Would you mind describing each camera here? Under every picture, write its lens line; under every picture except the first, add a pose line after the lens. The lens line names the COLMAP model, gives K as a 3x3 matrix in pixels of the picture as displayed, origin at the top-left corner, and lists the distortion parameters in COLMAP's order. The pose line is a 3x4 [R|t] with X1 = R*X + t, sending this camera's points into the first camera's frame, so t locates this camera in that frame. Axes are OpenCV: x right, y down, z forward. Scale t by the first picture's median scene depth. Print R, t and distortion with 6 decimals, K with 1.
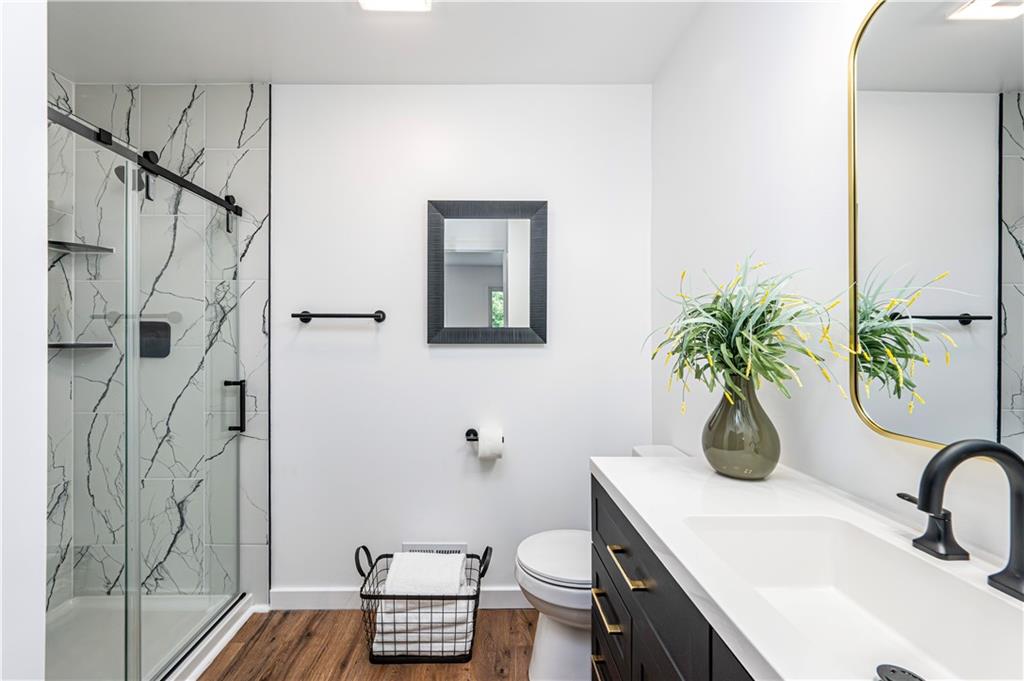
lens RADIAL K [[407.8, 0, 507.3], [0, 407.8, 337.0], [0, 0, 1]] dist [0.000060, 0.000014]
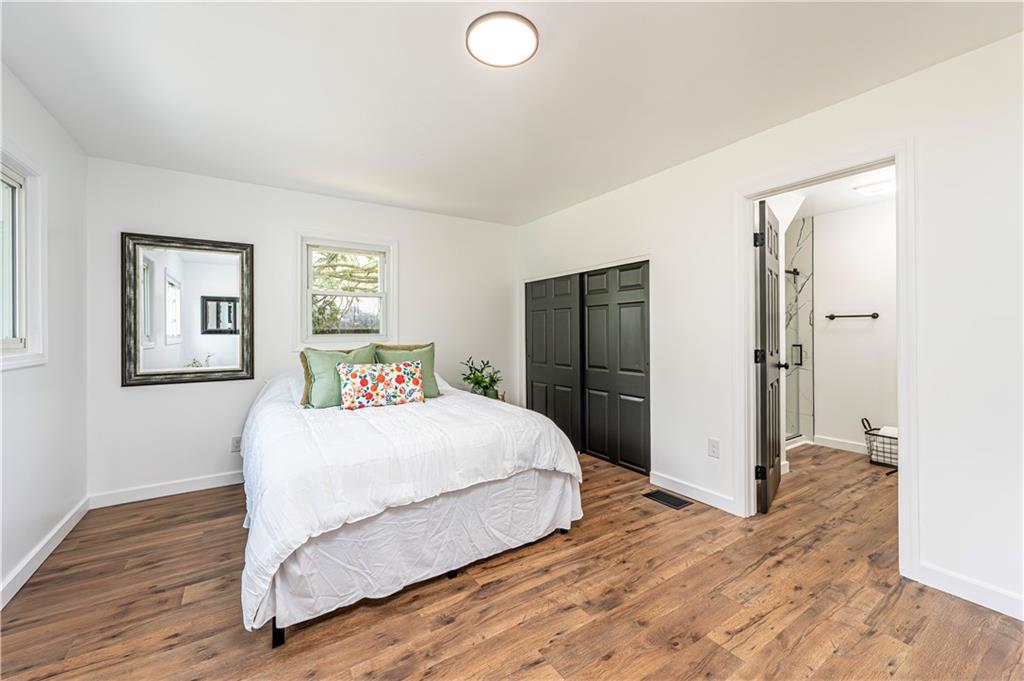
lens RADIAL K [[407.8, 0, 510.7], [0, 407.8, 334.2], [0, 0, 1]] dist [0.000060, 0.000014]
pose [[0.527177, -0.000540, -0.849755, 0.482523], [0.003548, 0.999992, 0.001566, 0.036103], [0.849748, -0.003841, 0.527175, -1.692965]]
